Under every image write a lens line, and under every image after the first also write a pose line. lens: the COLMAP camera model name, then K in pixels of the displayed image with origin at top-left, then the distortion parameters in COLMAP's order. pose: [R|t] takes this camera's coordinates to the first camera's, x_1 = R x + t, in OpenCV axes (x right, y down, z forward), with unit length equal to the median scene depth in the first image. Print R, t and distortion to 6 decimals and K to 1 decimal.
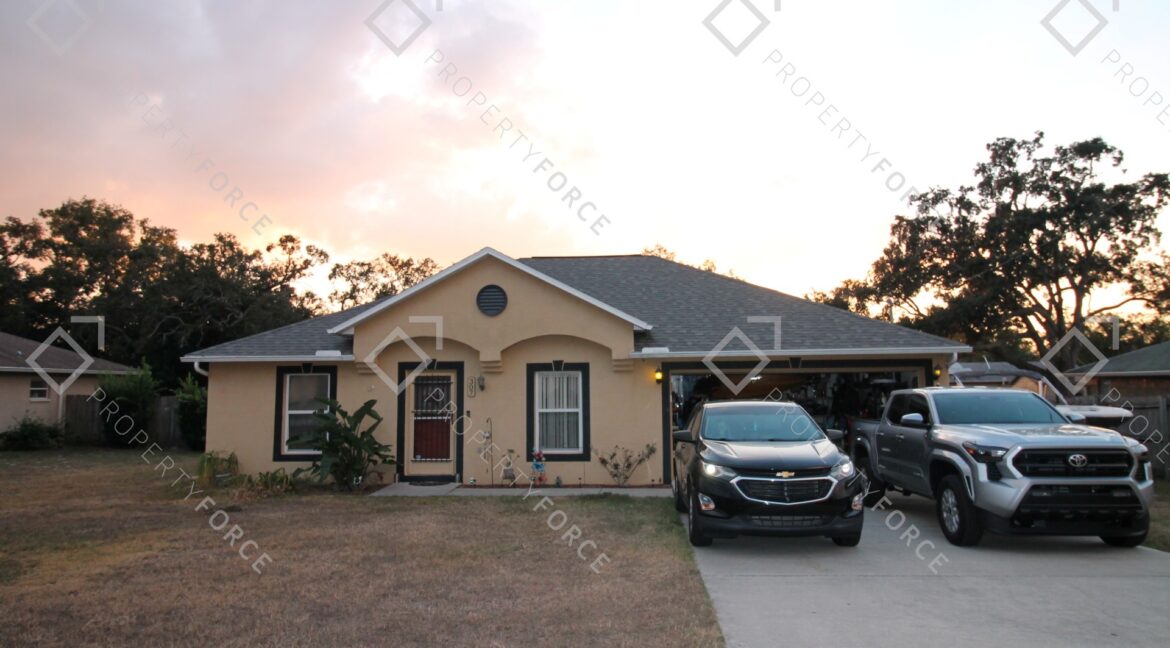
lens RADIAL K [[721.5, 0, 604.0], [0, 721.5, 312.0], [0, 0, 1]] dist [-0.003346, -0.003484]
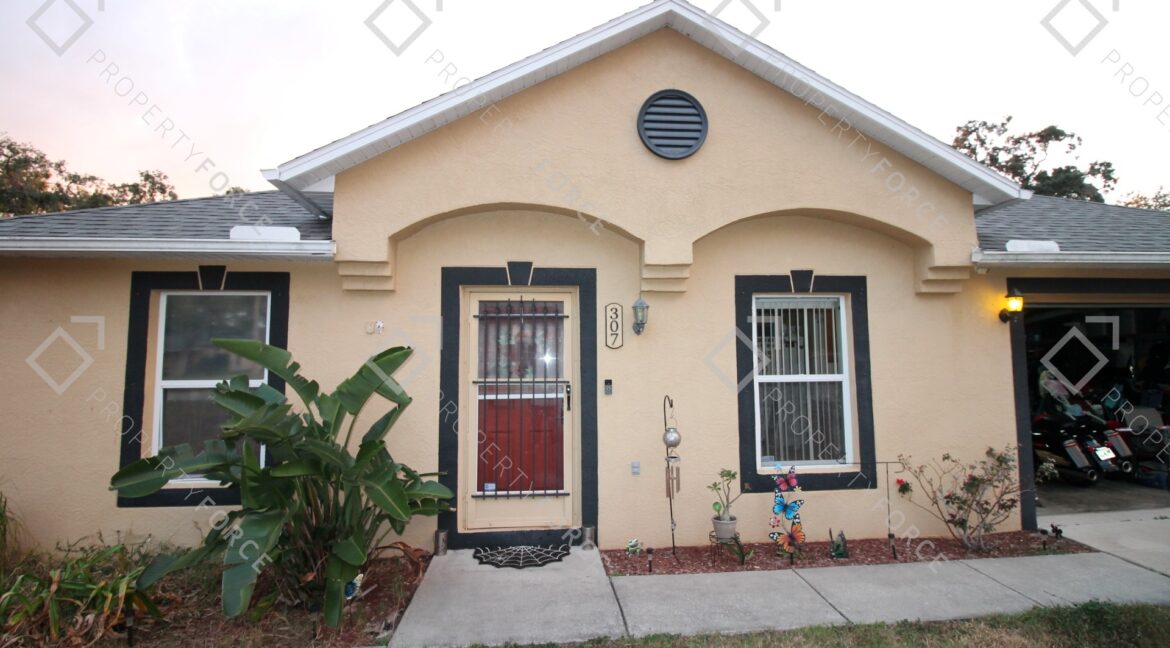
lens RADIAL K [[552.3, 0, 597.3], [0, 552.3, 314.0], [0, 0, 1]] dist [-0.000367, -0.012076]
pose [[0.989084, 0.014576, 0.146631, -0.241963], [-0.016617, 0.999781, 0.012702, 0.092020], [-0.146414, -0.015000, 0.989110, 0.661930]]
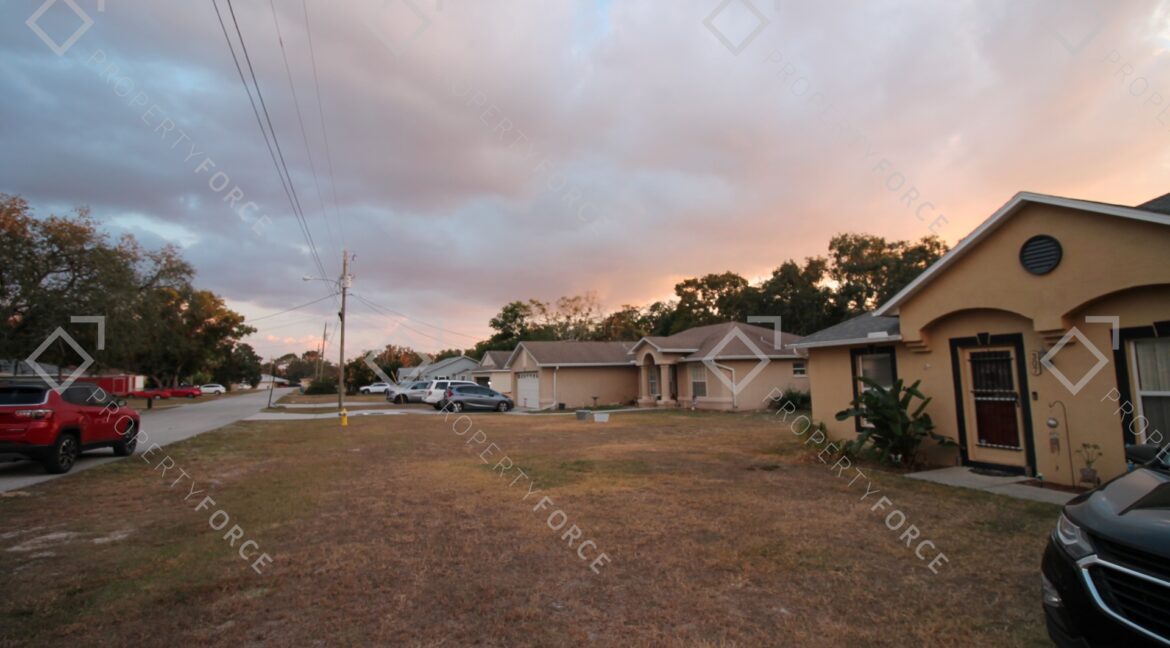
lens RADIAL K [[552.3, 0, 597.3], [0, 552.3, 314.0], [0, 0, 1]] dist [-0.000367, -0.012076]
pose [[0.379422, -0.104724, -0.919278, 0.208179], [0.118885, 0.990856, -0.063810, 0.028684], [0.917554, -0.085077, 0.388403, 0.299100]]
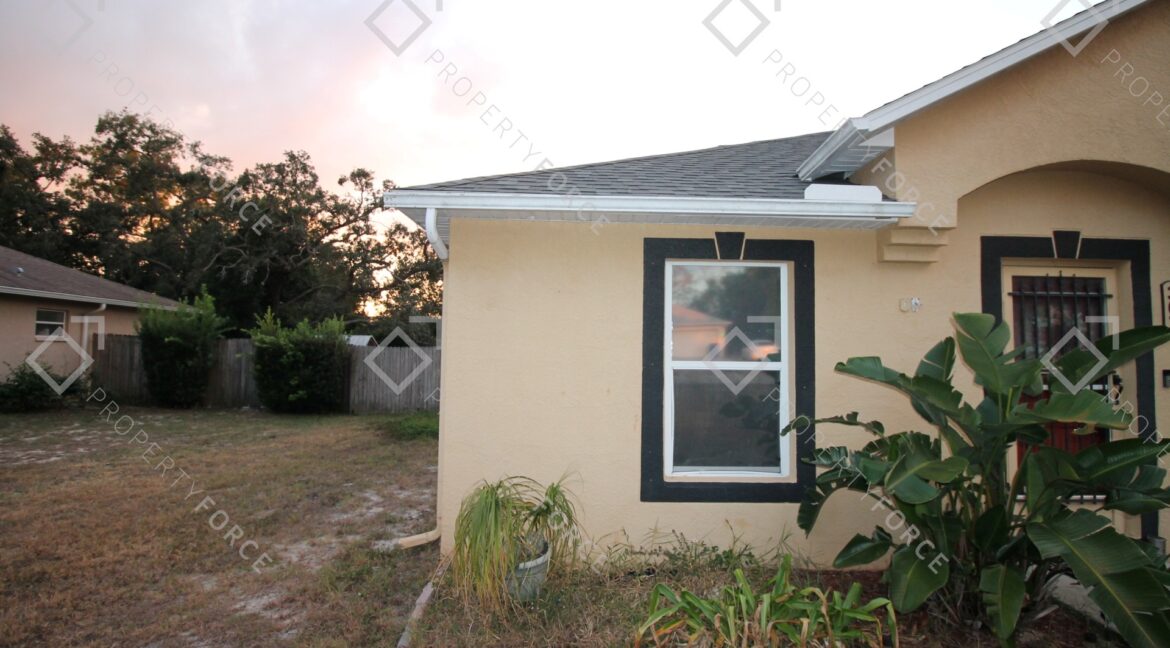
lens RADIAL K [[552.3, 0, 597.3], [0, 552.3, 314.0], [0, 0, 1]] dist [-0.000367, -0.012076]
pose [[0.996699, 0.026187, 0.076848, -0.503375], [-0.029278, 0.998796, 0.039374, 0.104458], [-0.075724, -0.041494, 0.996265, 0.732475]]
